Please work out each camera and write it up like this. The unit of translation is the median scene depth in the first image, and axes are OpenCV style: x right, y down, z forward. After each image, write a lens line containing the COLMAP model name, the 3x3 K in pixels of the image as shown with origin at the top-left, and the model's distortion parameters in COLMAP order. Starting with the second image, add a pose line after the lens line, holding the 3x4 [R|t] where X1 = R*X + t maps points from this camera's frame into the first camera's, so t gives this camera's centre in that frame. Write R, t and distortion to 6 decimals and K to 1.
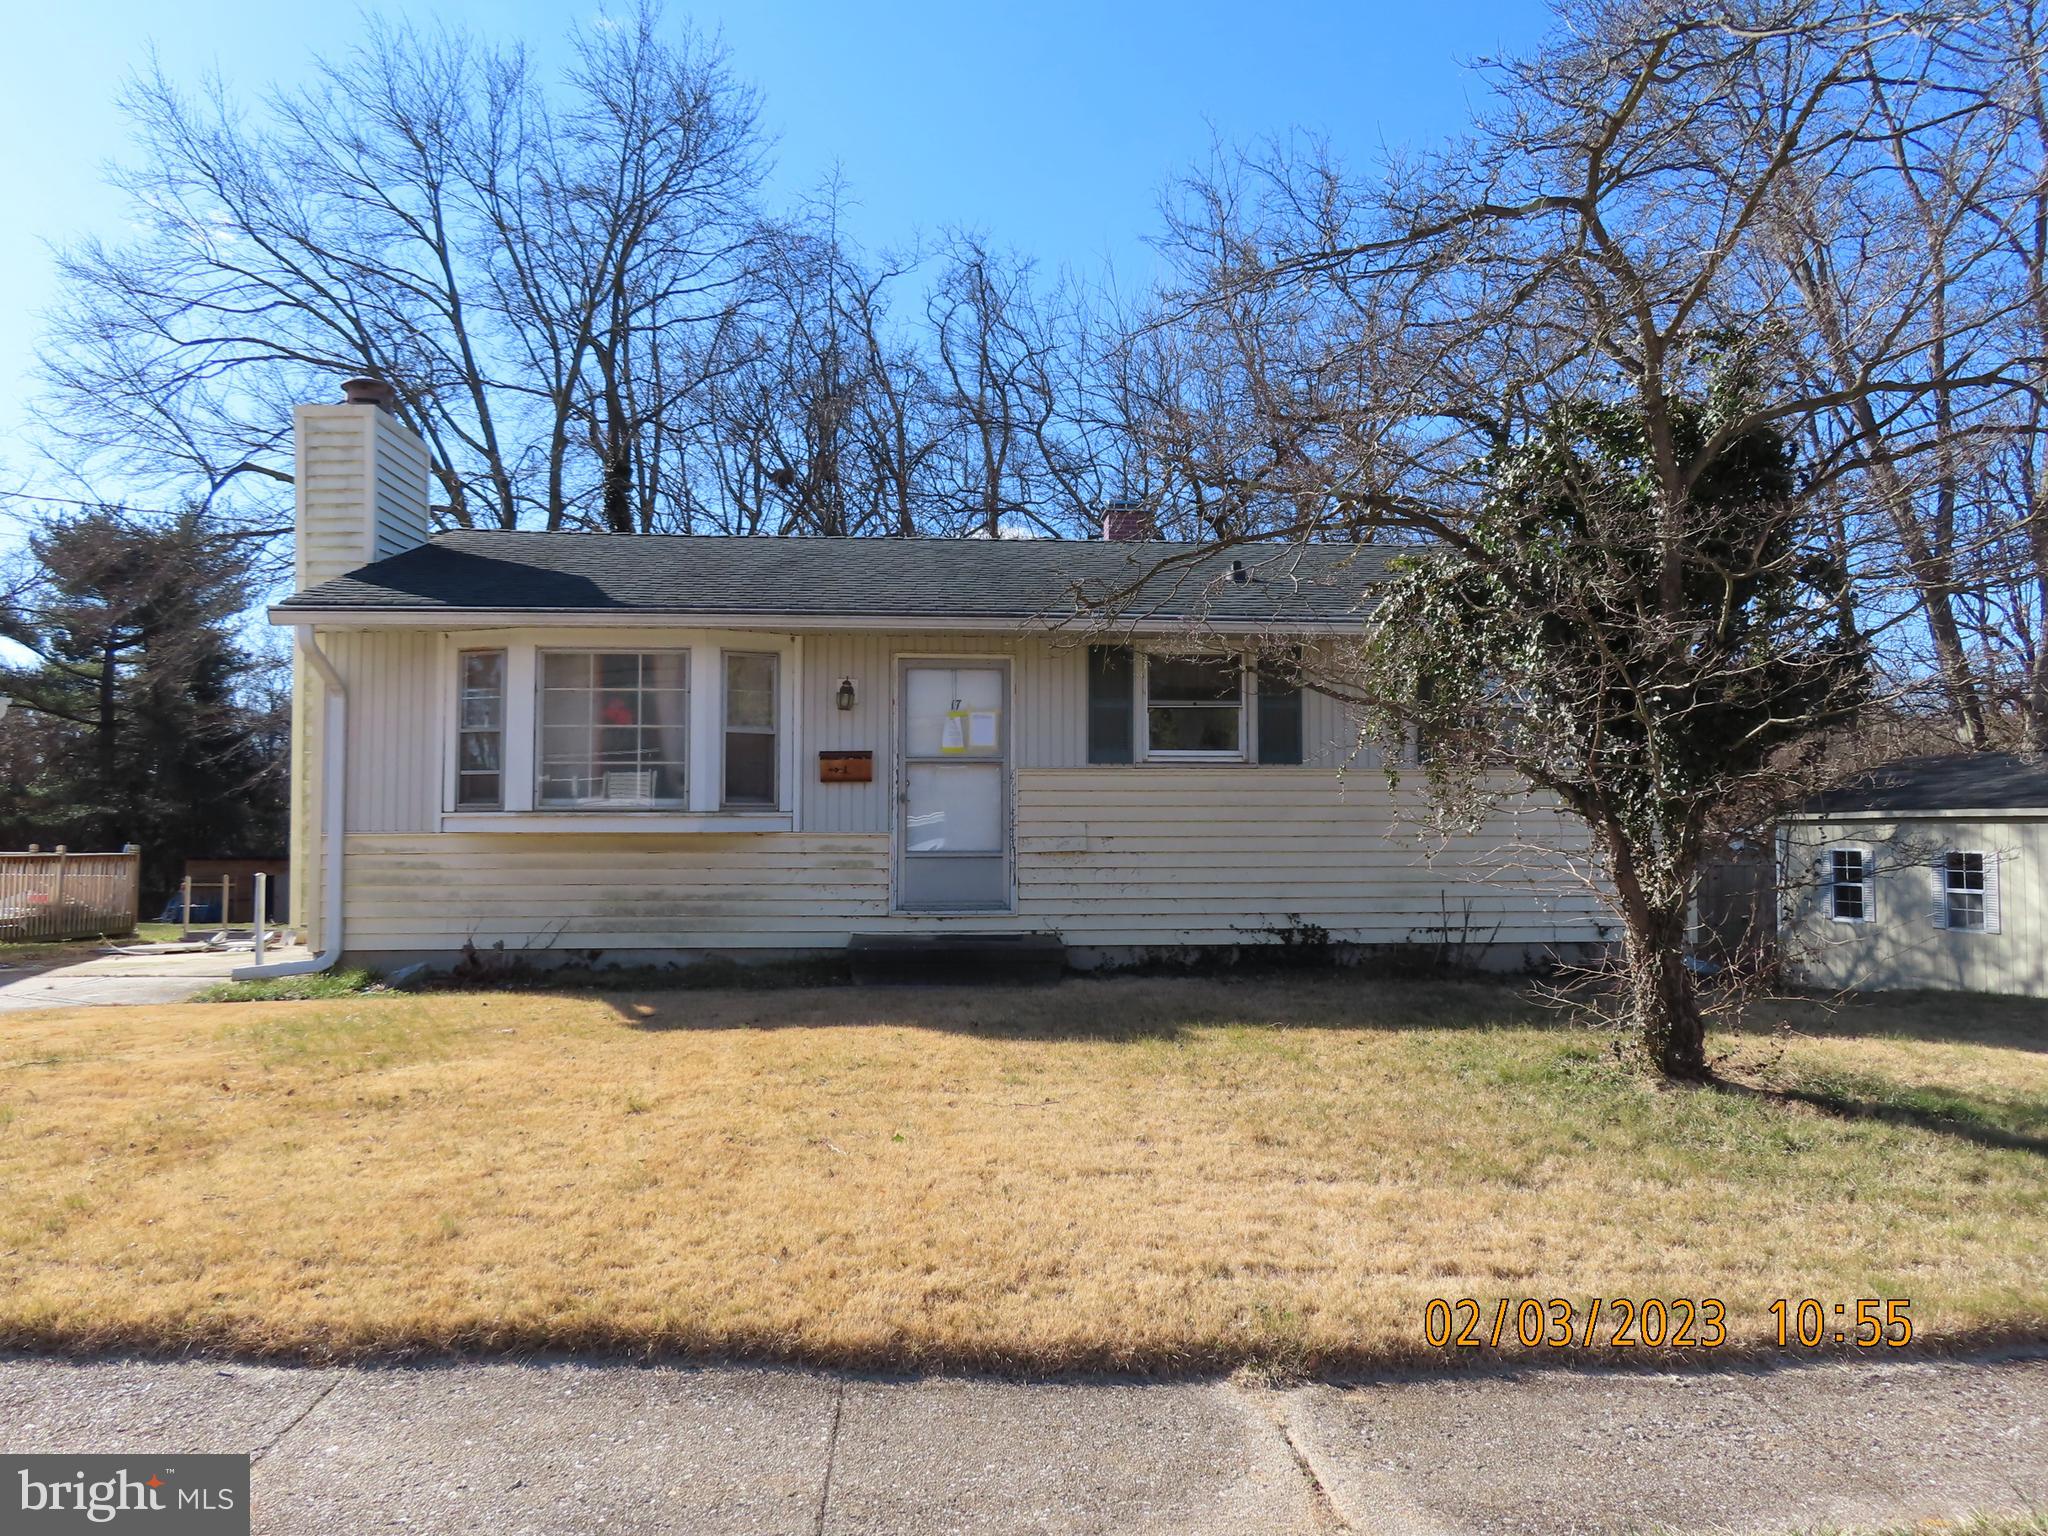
lens RADIAL K [[1441.2, 0, 1024.7], [0, 1441.2, 761.1], [0, 0, 1]] dist [0.032049, 0.001907]
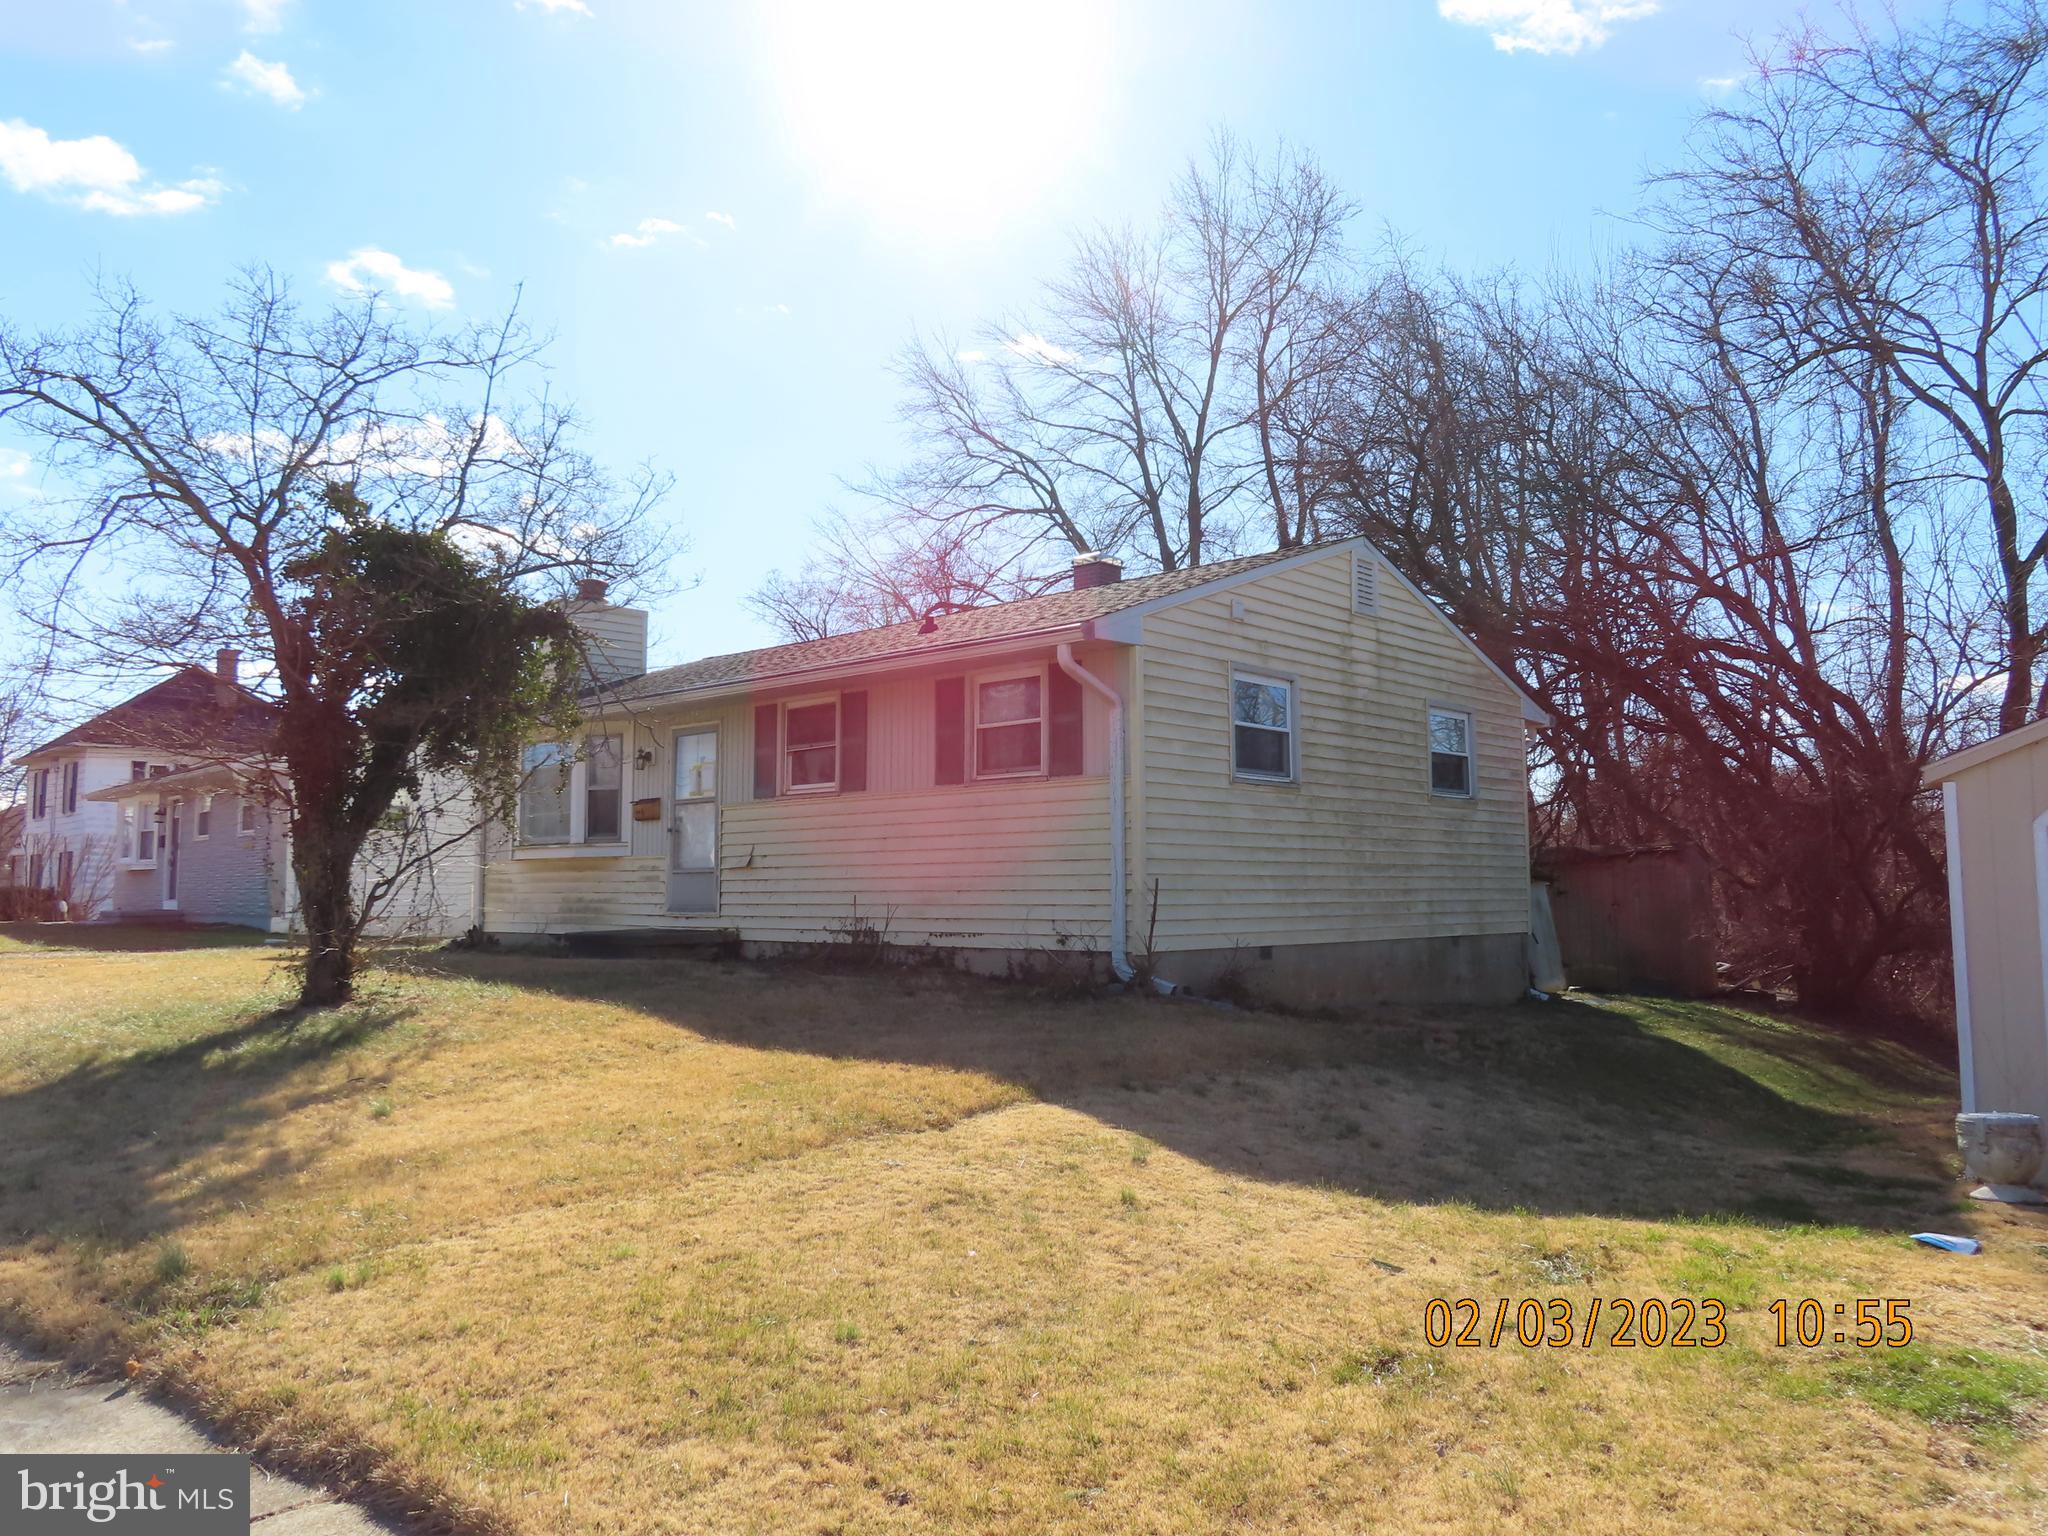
lens RADIAL K [[1441.2, 0, 1024.5], [0, 1441.2, 775.0], [0, 0, 1]] dist [0.032049, 0.001907]
pose [[0.691321, -0.058936, -0.720140, 1.160638], [0.036321, 0.998242, -0.046828, 0.049517], [0.721634, 0.006217, 0.692247, 0.279015]]
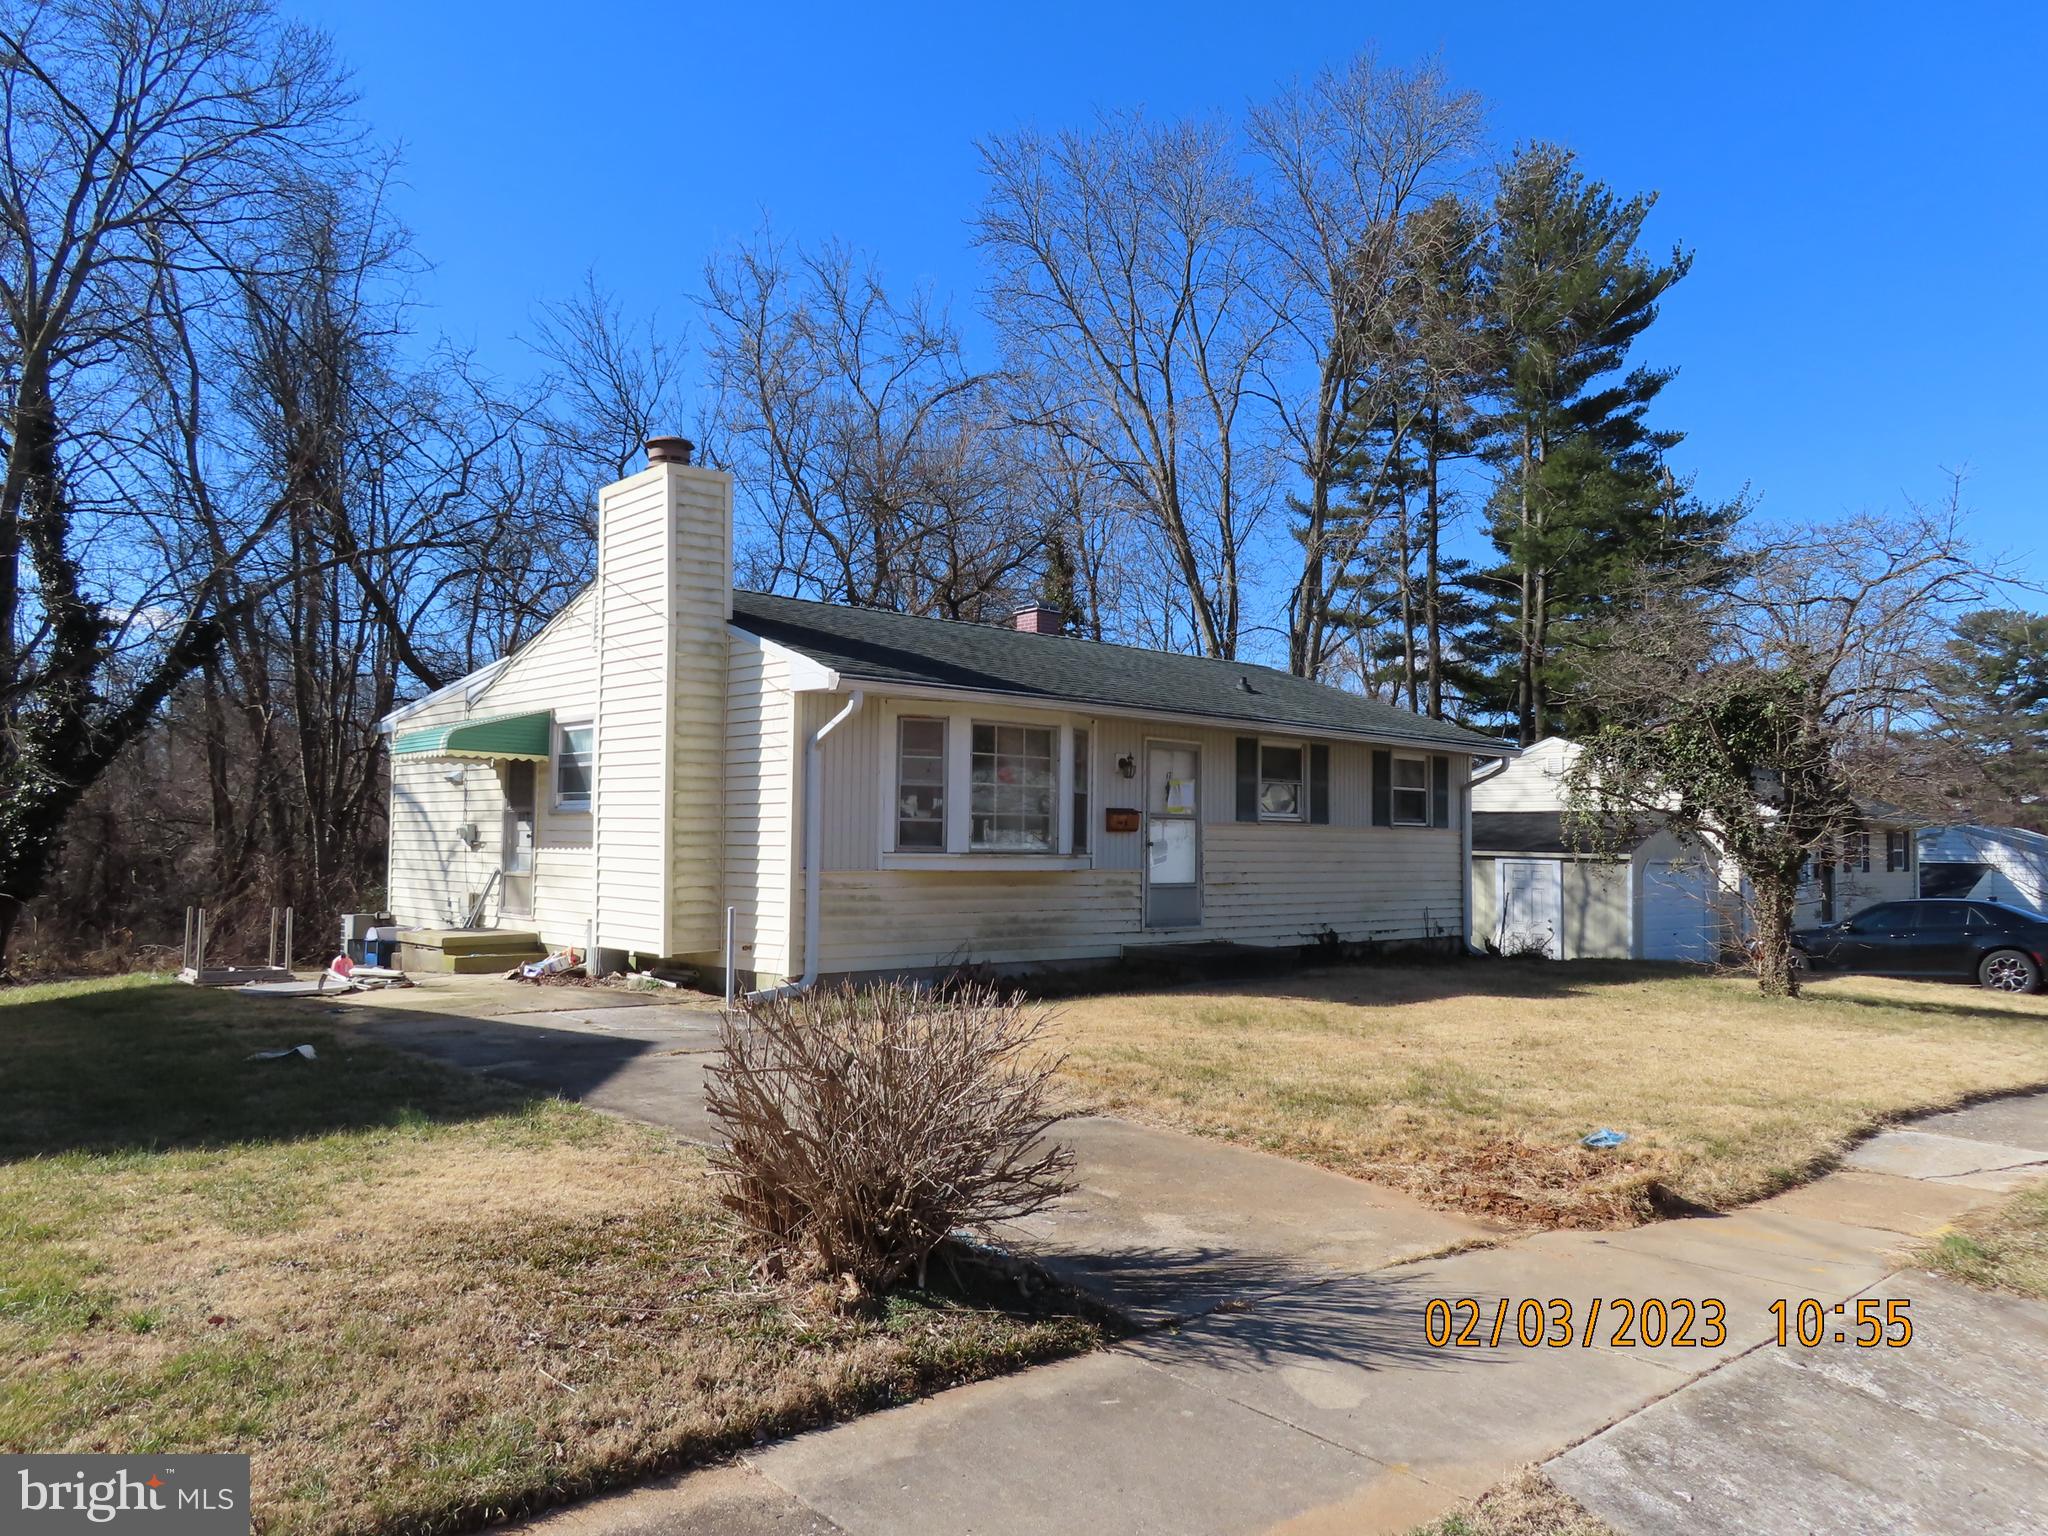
lens RADIAL K [[1441.2, 0, 1024.5], [0, 1441.2, 770.3], [0, 0, 1]] dist [0.032049, 0.001907]
pose [[0.780506, 0.044484, 0.623564, -1.025252], [-0.044569, 0.998886, -0.015472, -0.017895], [-0.623558, -0.015716, 0.781619, 0.014738]]
